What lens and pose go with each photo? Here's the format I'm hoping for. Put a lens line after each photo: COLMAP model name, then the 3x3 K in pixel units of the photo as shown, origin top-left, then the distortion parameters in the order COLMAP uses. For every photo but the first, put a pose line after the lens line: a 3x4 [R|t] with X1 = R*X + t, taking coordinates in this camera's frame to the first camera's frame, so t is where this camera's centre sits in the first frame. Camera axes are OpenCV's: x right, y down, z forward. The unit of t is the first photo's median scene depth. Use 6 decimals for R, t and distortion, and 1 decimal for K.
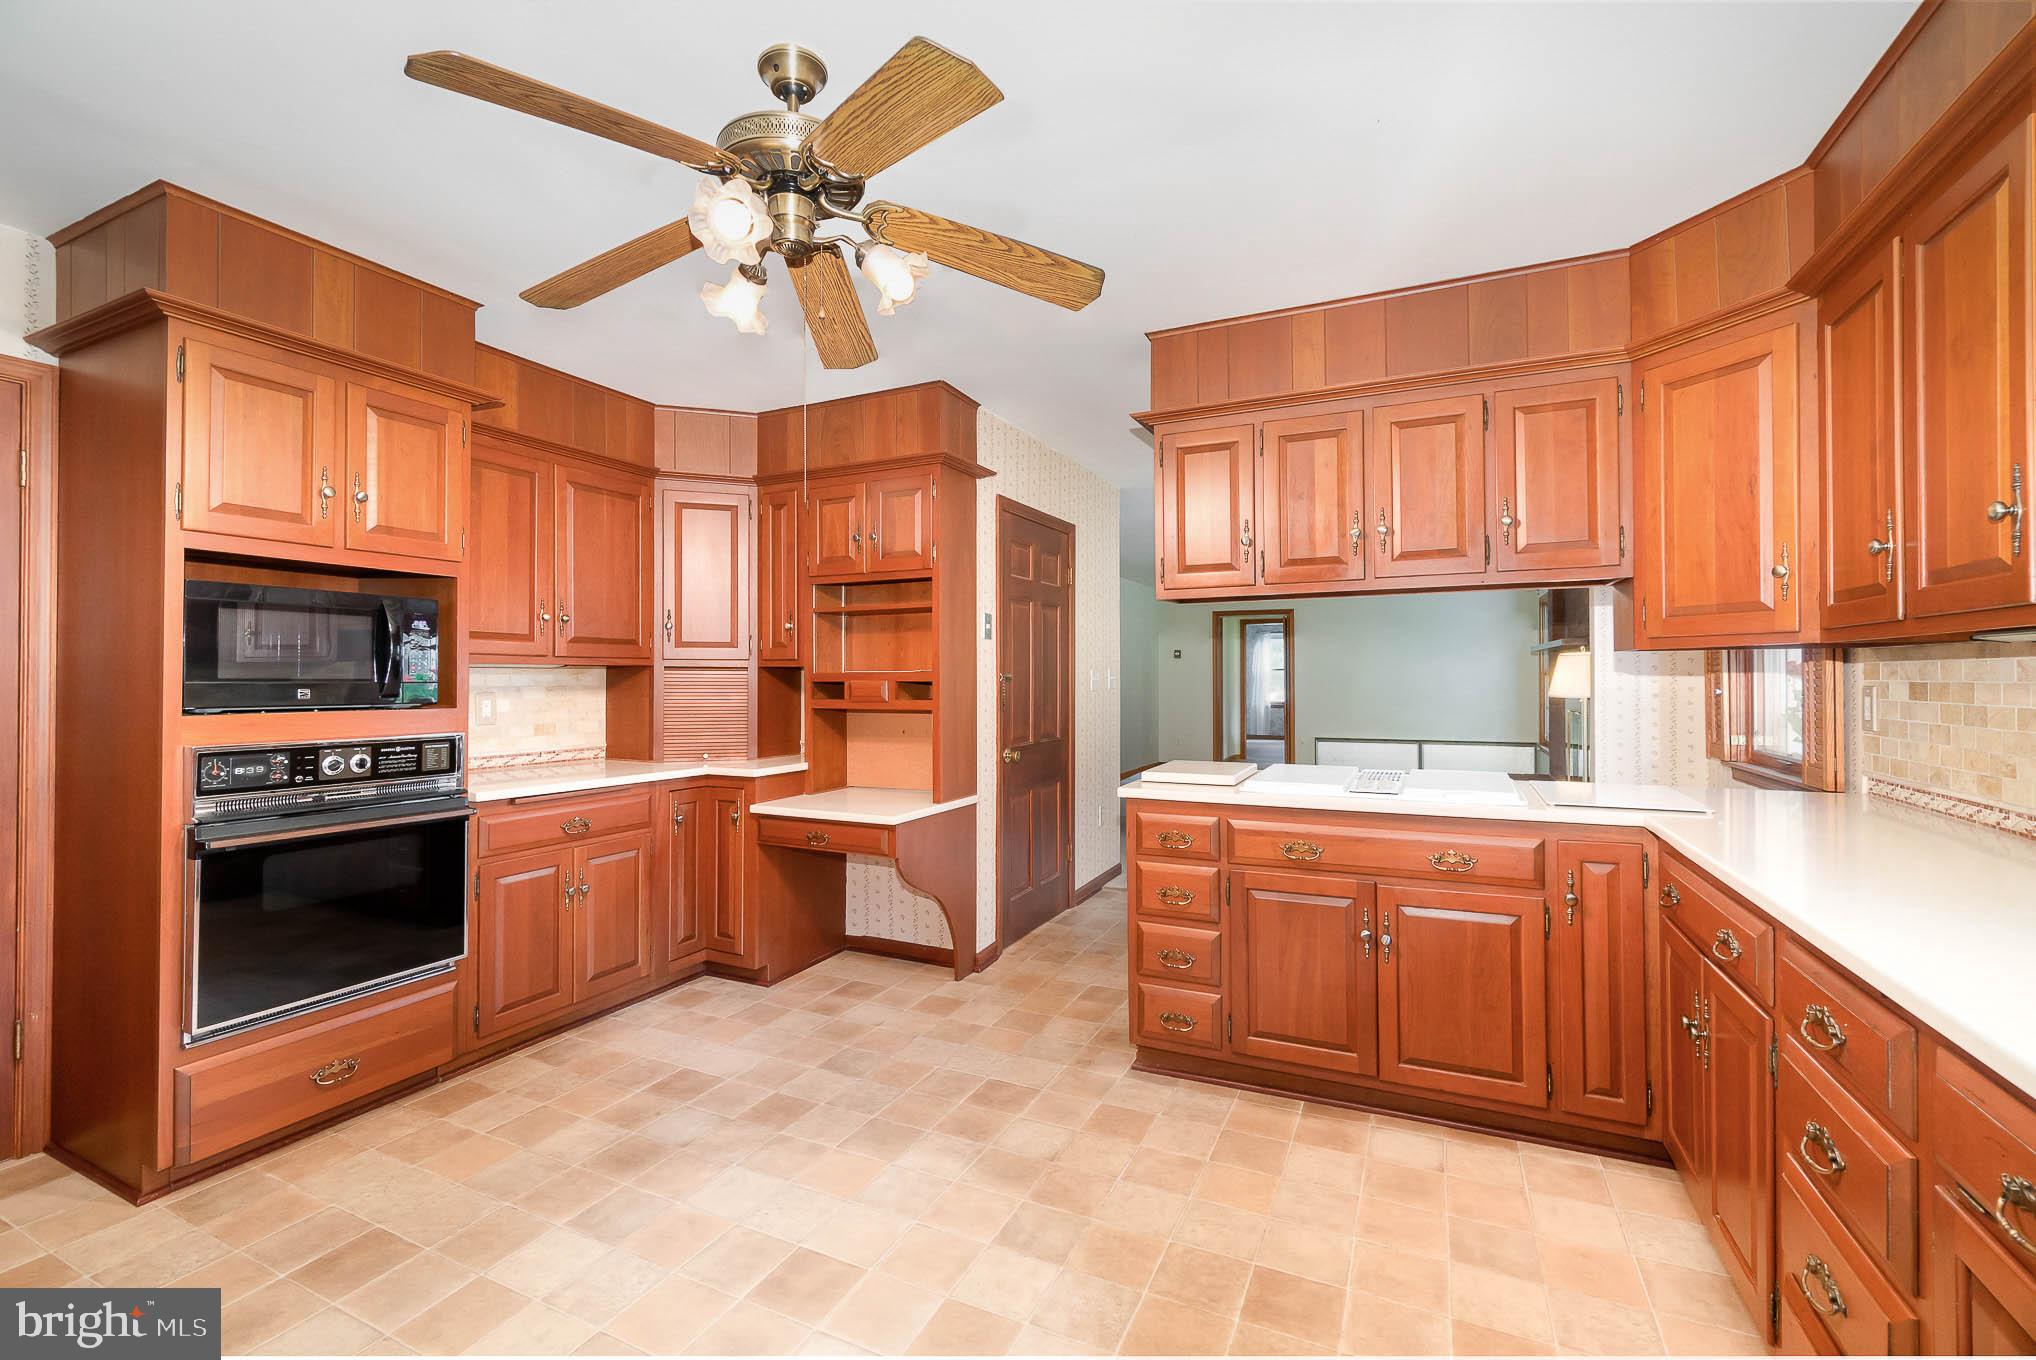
lens RADIAL K [[884.0, 0, 1026.4], [0, 884.0, 670.2], [0, 0, 1]] dist [-0.004537, 0.000114]
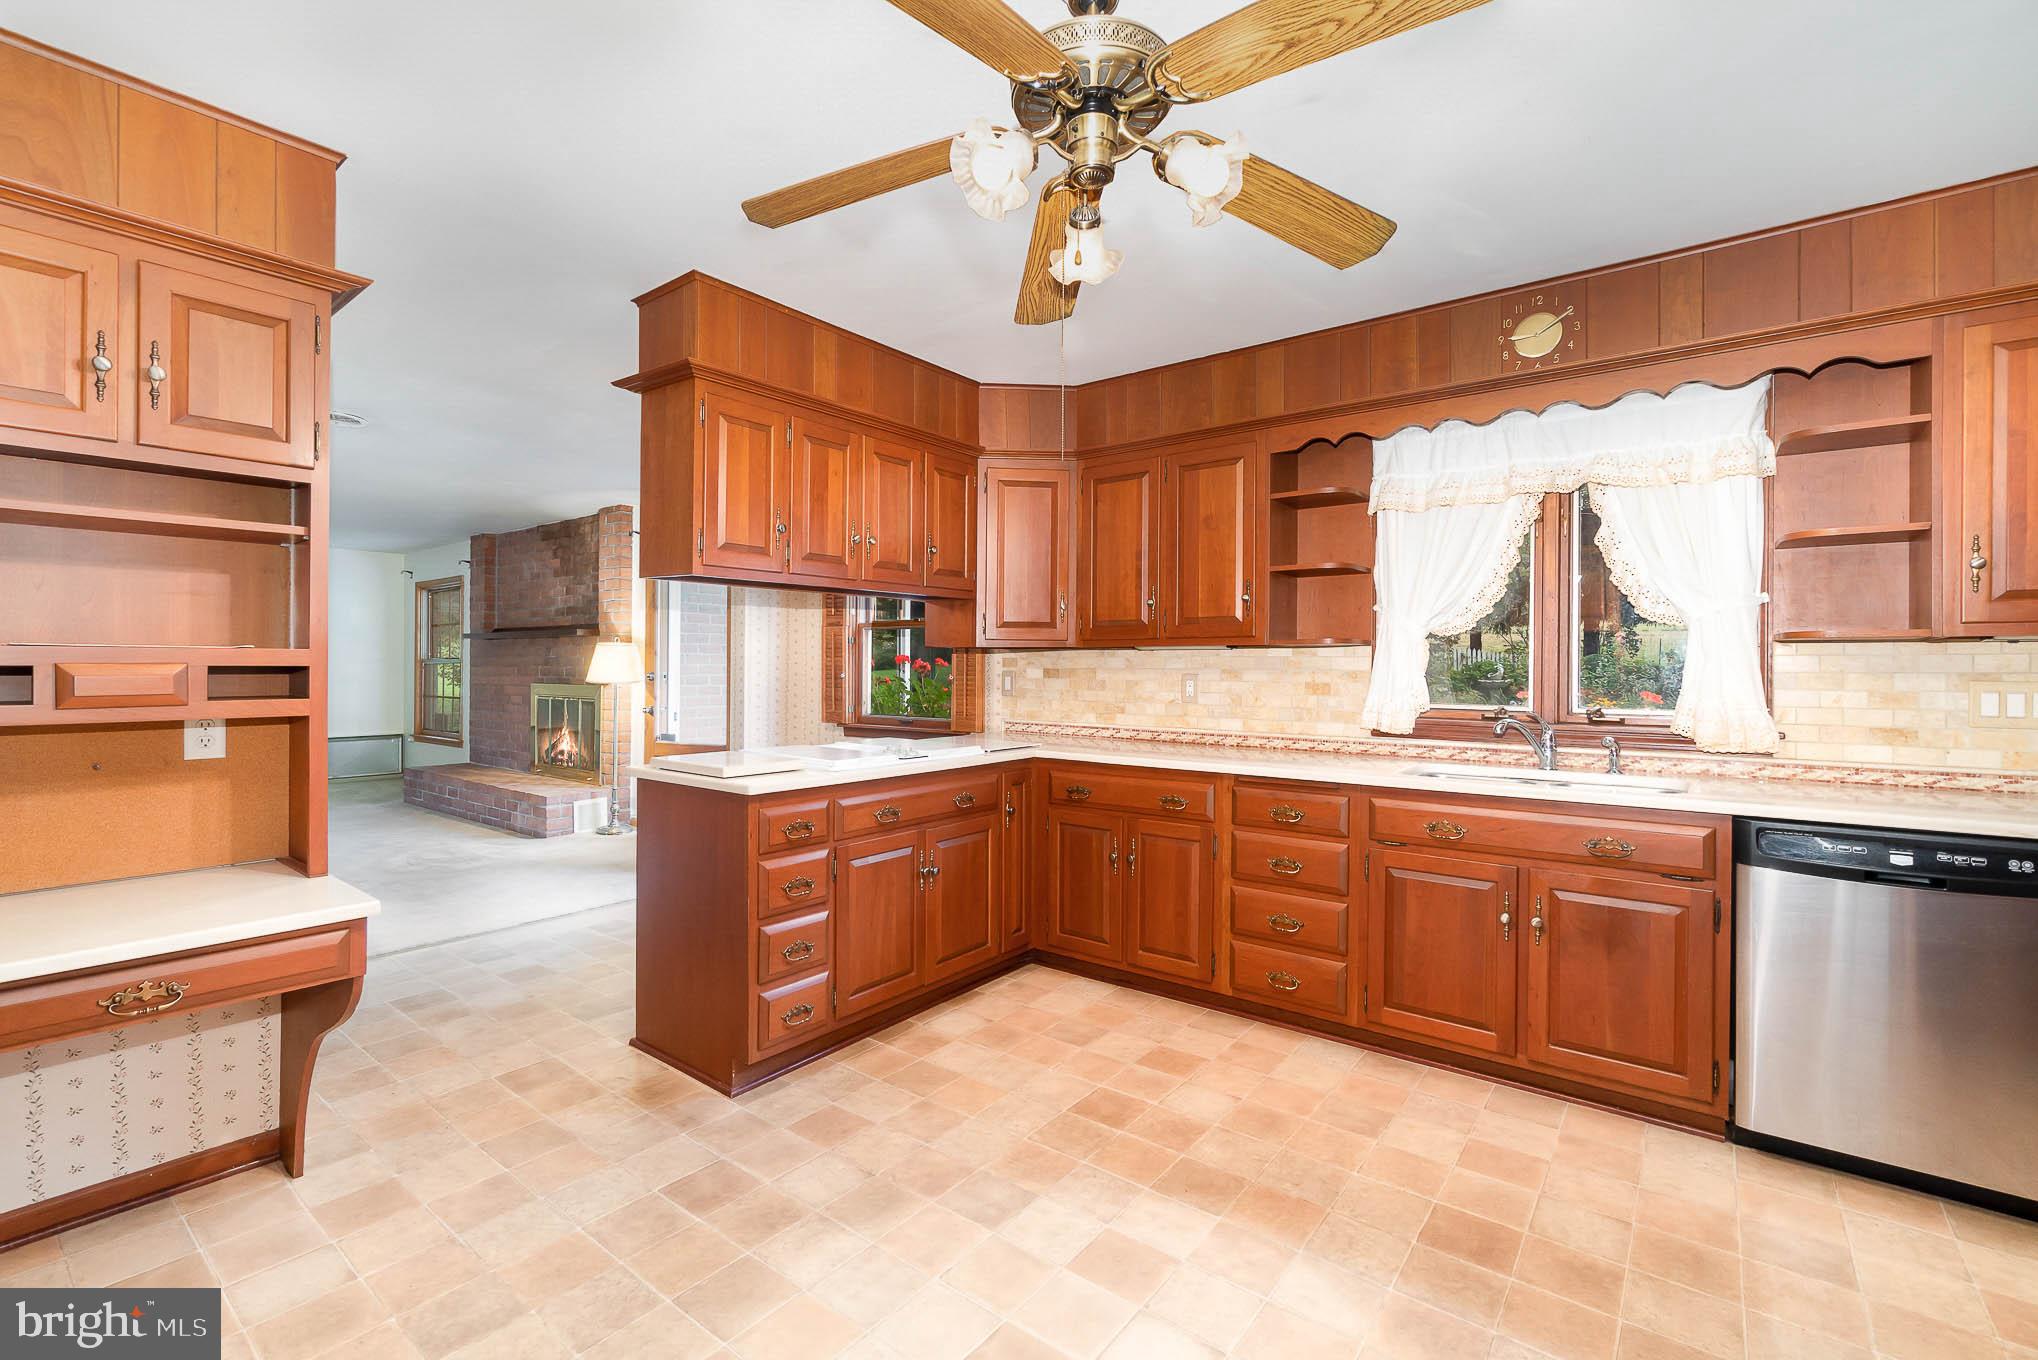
lens RADIAL K [[884.9, 0, 1010.2], [0, 884.9, 671.5], [0, 0, 1]] dist [-0.004537, 0.000114]
pose [[0.228244, -0.004972, 0.973591, -0.826057], [-0.013179, 0.999880, 0.008196, 0.005811], [-0.973515, -0.014701, 0.228151, 0.624763]]
